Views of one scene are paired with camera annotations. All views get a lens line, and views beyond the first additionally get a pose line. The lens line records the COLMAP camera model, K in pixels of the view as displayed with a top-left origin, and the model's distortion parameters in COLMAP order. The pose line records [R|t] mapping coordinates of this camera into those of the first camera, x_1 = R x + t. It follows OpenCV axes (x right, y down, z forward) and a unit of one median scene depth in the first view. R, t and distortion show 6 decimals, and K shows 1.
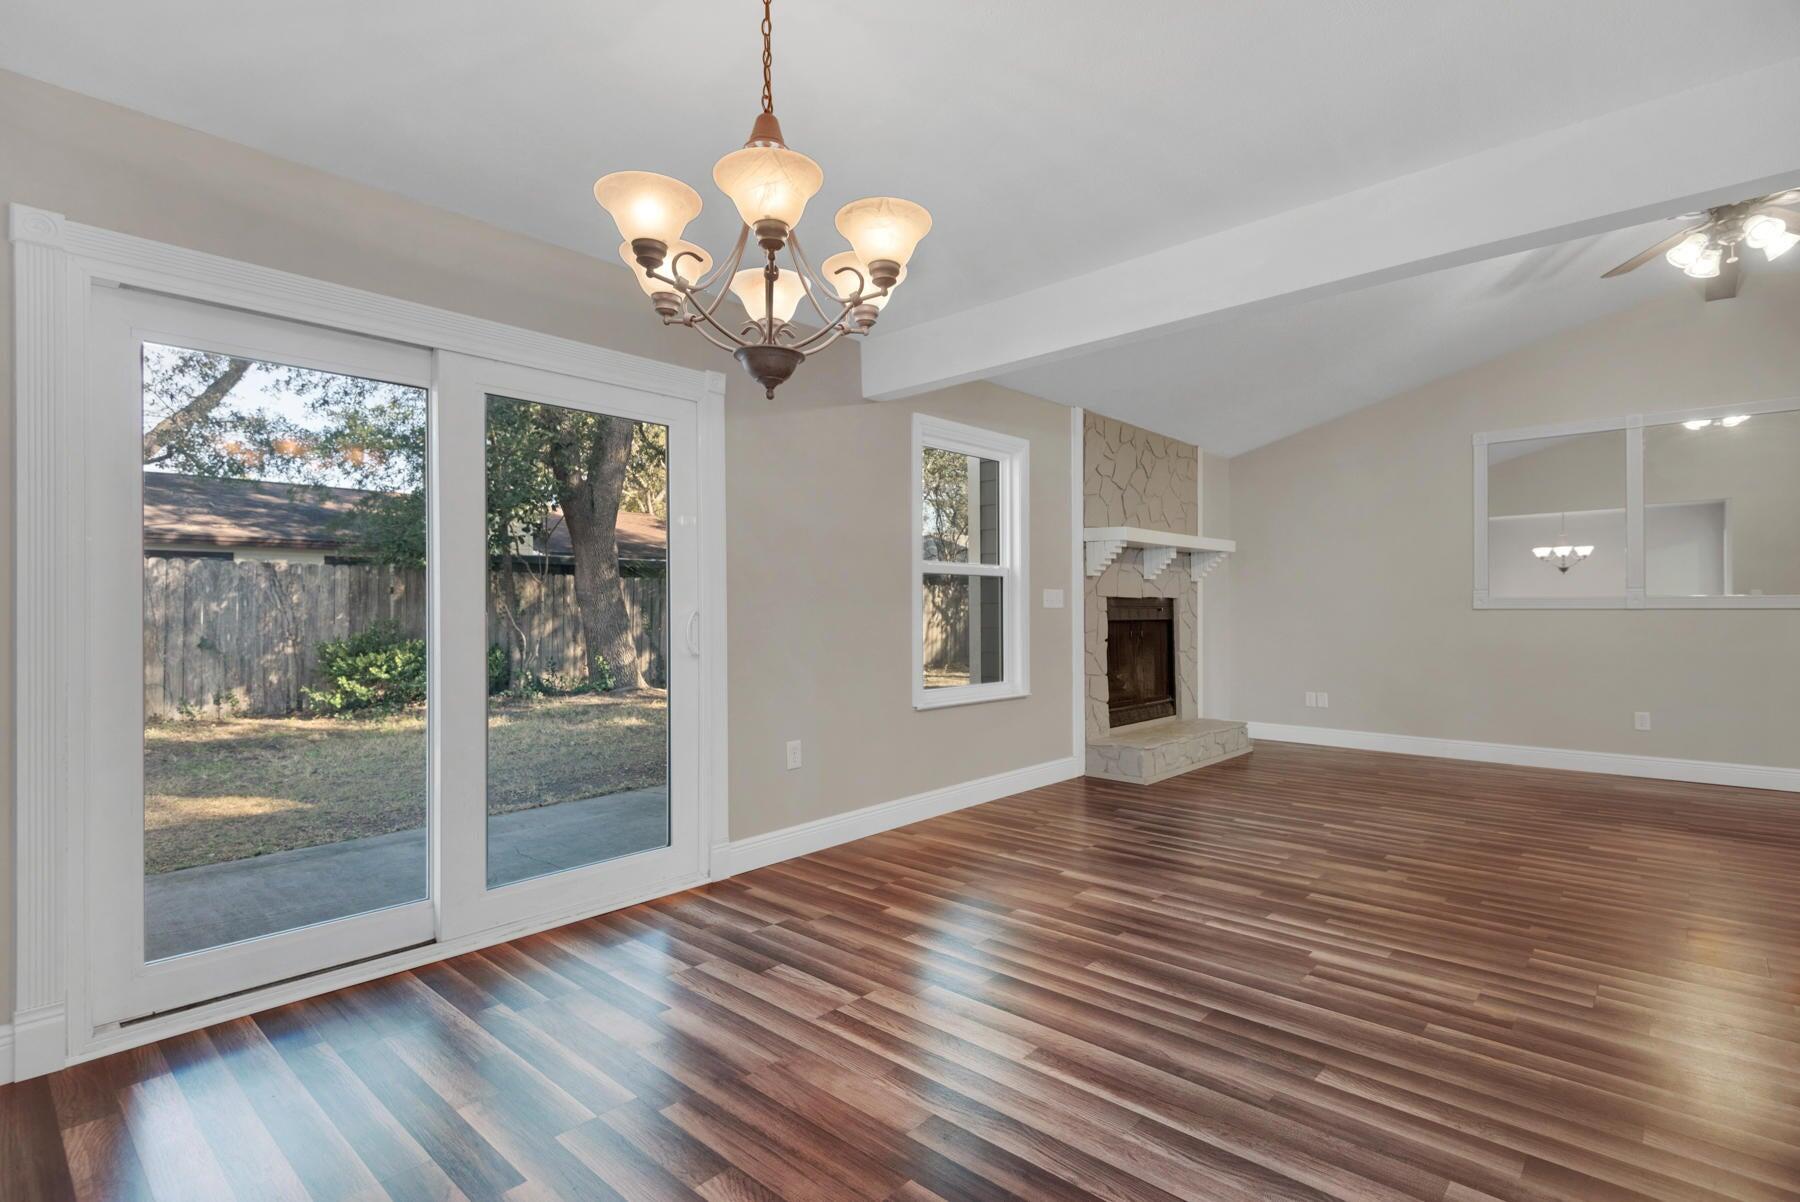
lens RADIAL K [[839.4, 0, 910.8], [0, 839.4, 602.7], [0, 0, 1]] dist [-0.011628, 0.000139]
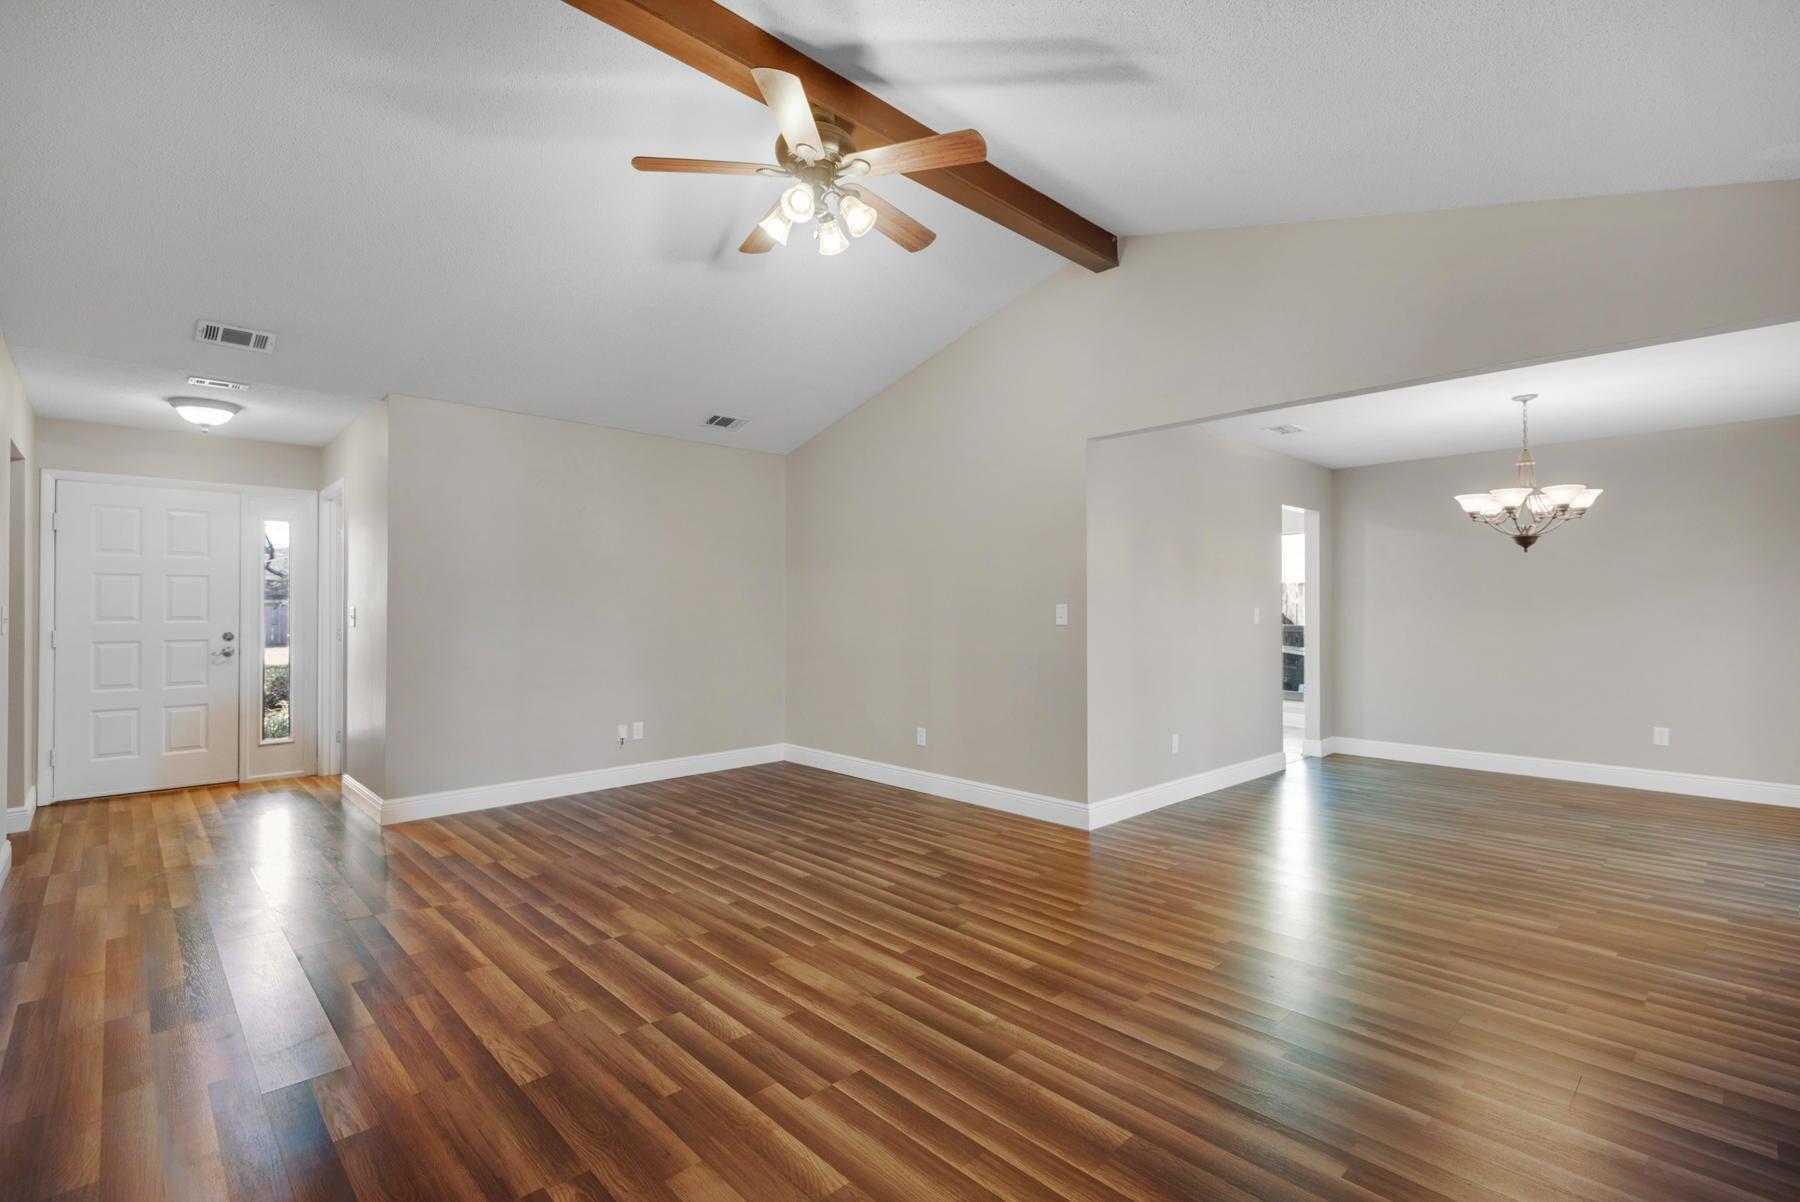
lens RADIAL K [[821.2, 0, 906.3], [0, 821.2, 597.0], [0, 0, 1]] dist [0.029060, -0.012980]
pose [[-0.998749, 0.006398, 0.049592, 0.537599], [0.004834, 0.999489, -0.031583, -0.009843], [-0.049769, -0.031304, -0.998270, 1.186234]]
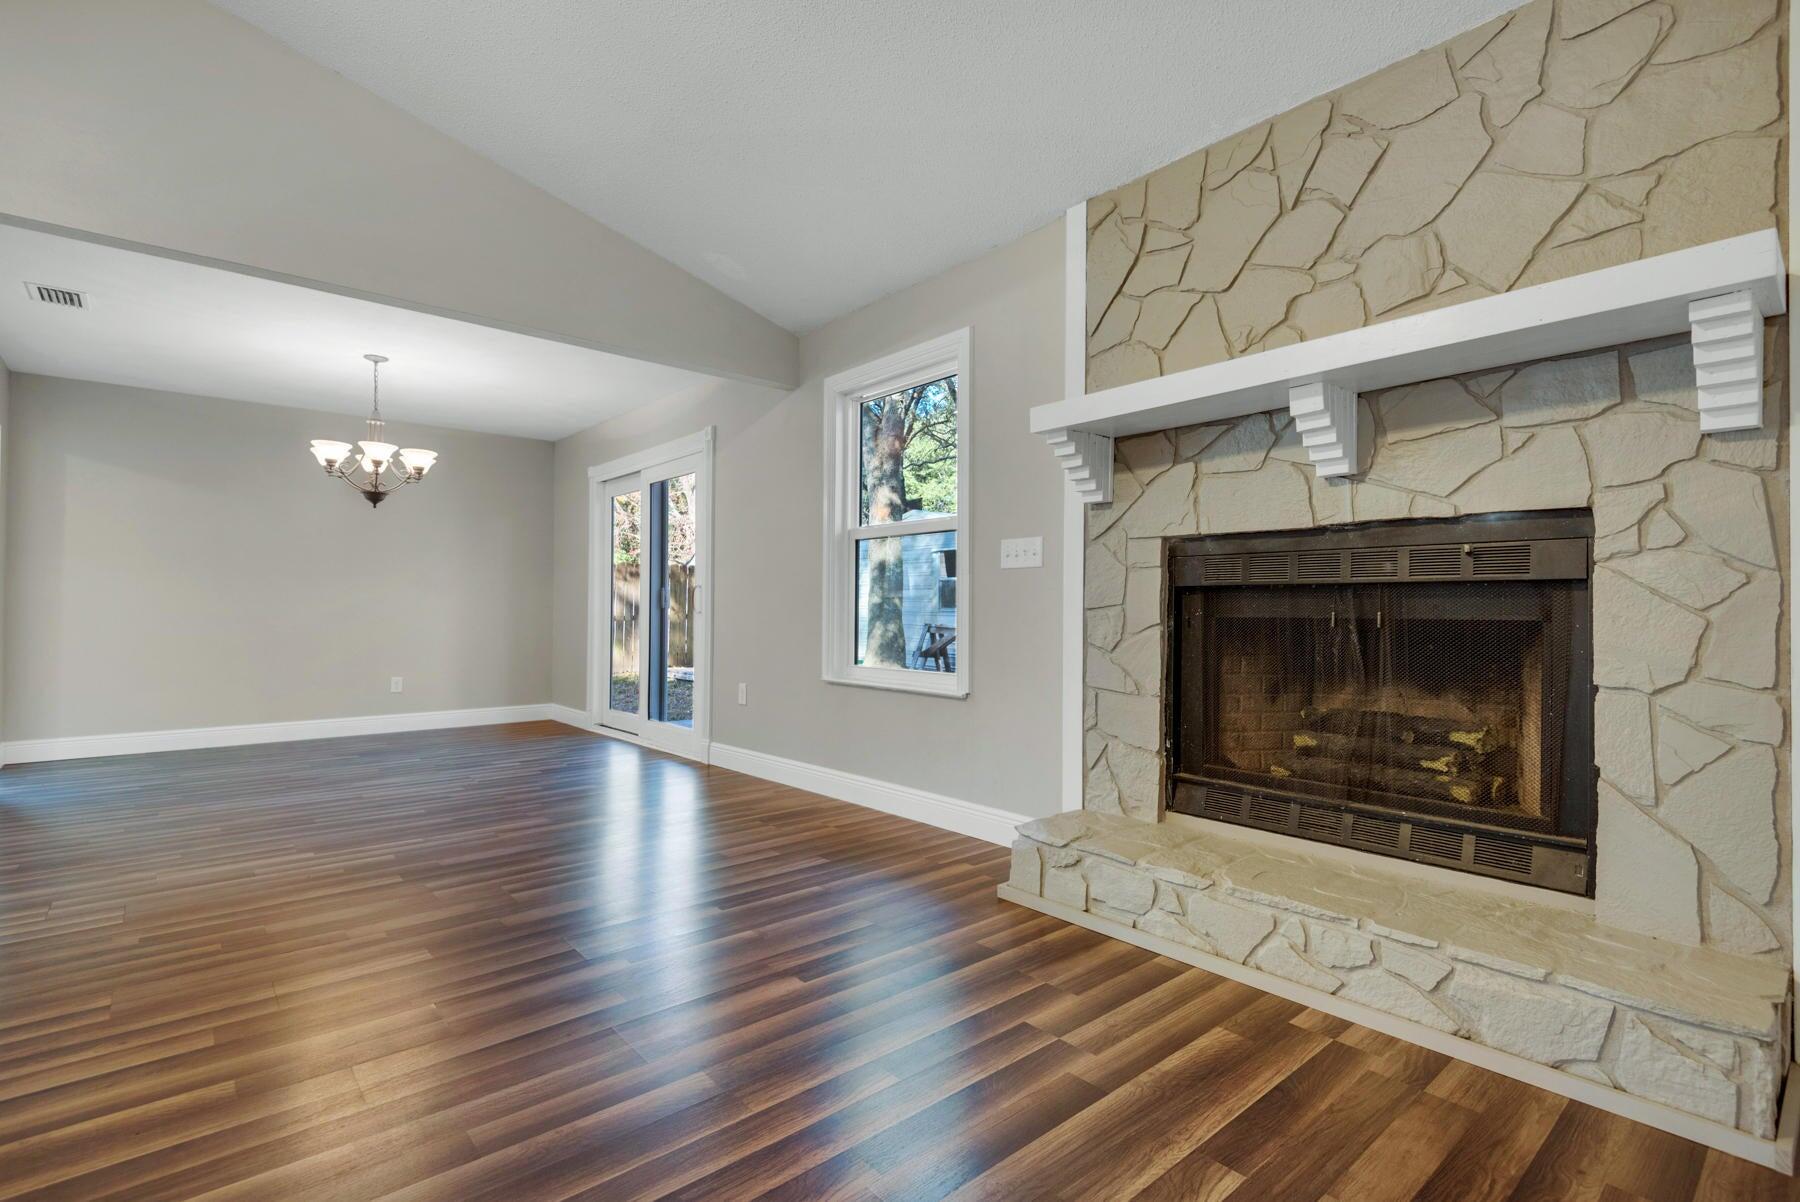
lens RADIAL K [[821.2, 0, 891.7], [0, 821.2, 601.2], [0, 0, 1]] dist [0.029060, -0.012980]
pose [[-0.109236, -0.009005, -0.993975, 0.758049], [0.010927, 0.999888, -0.010259, 0.034681], [0.993956, -0.011982, -0.109125, 0.936064]]
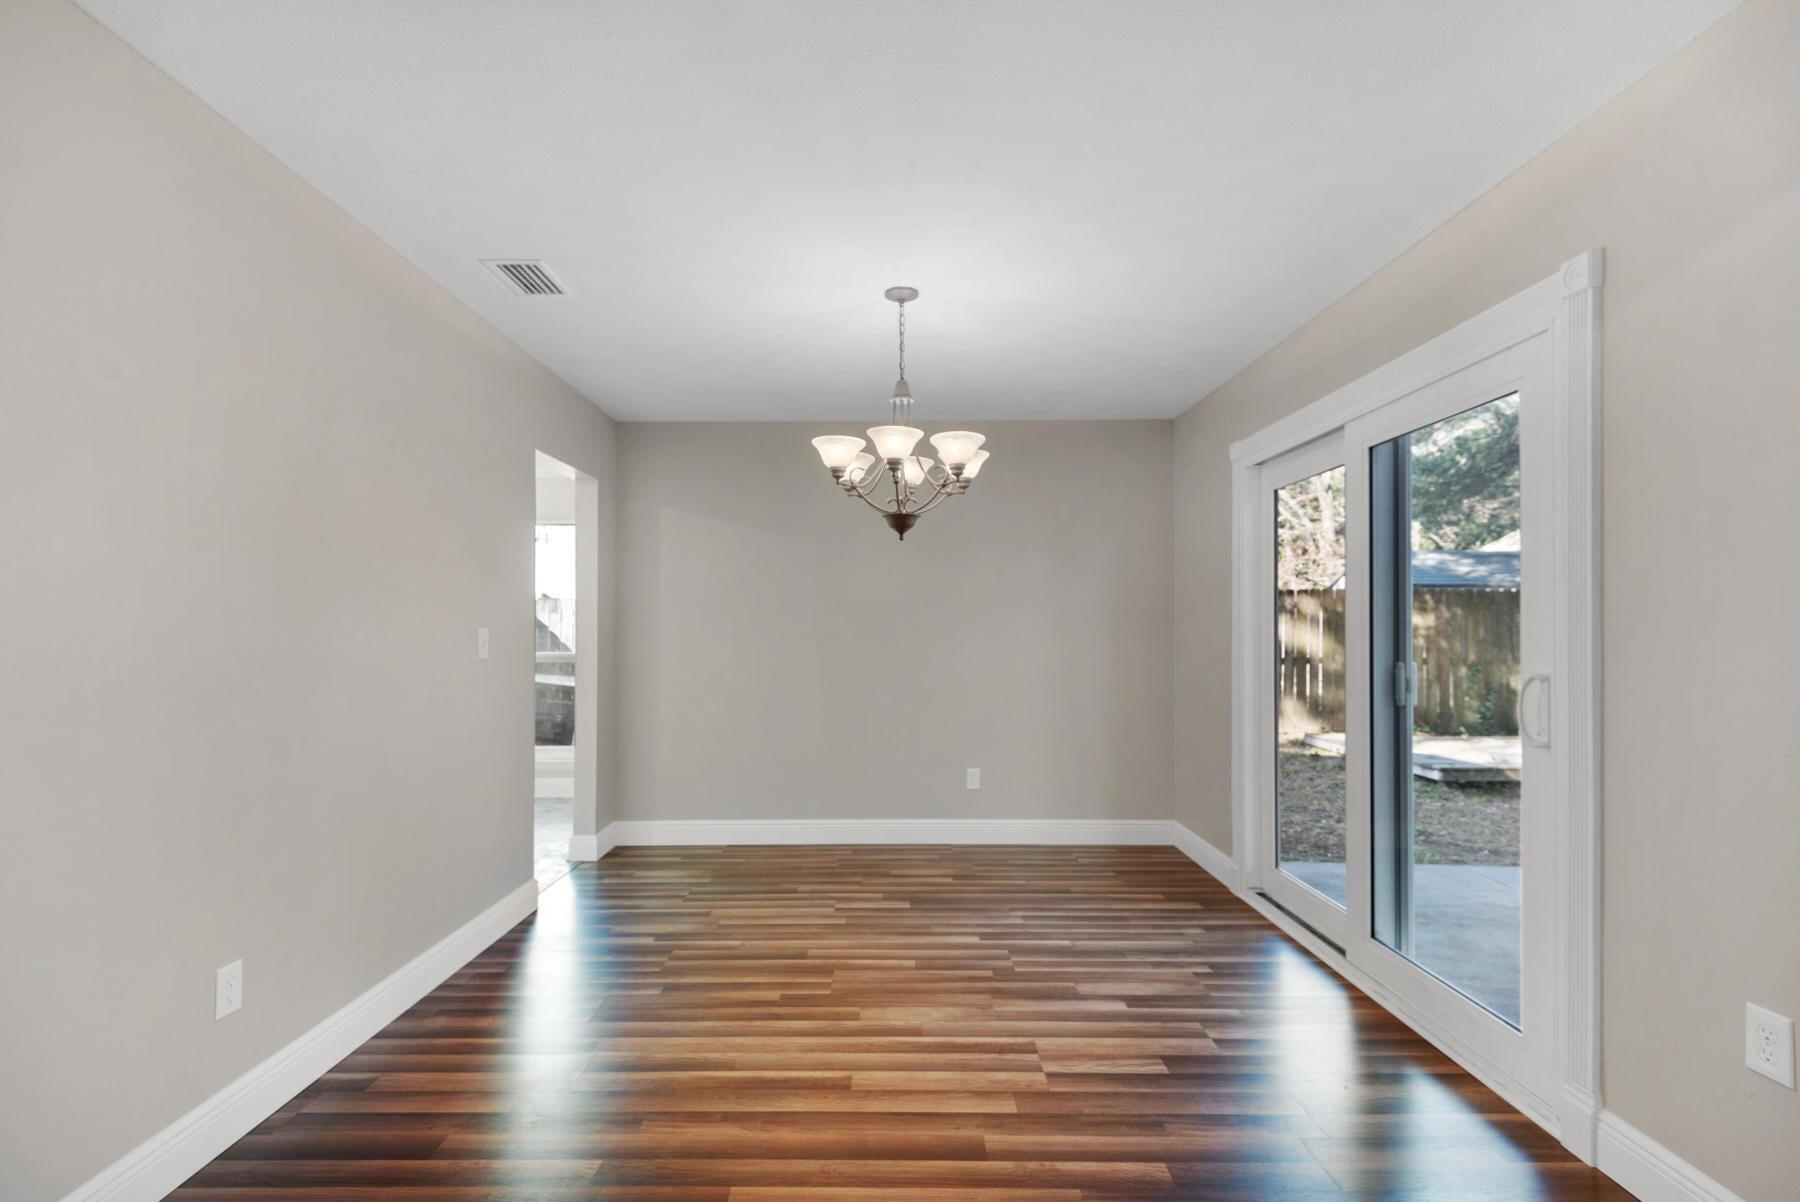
lens RADIAL K [[821.2, 0, 887.2], [0, 821.2, 630.1], [0, 0, 1]] dist [0.029060, -0.012980]
pose [[-0.731000, 0.006228, -0.682350, 0.313820], [0.015703, 0.999847, -0.007696, -0.016744], [0.682197, -0.016341, -0.730986, 0.680345]]
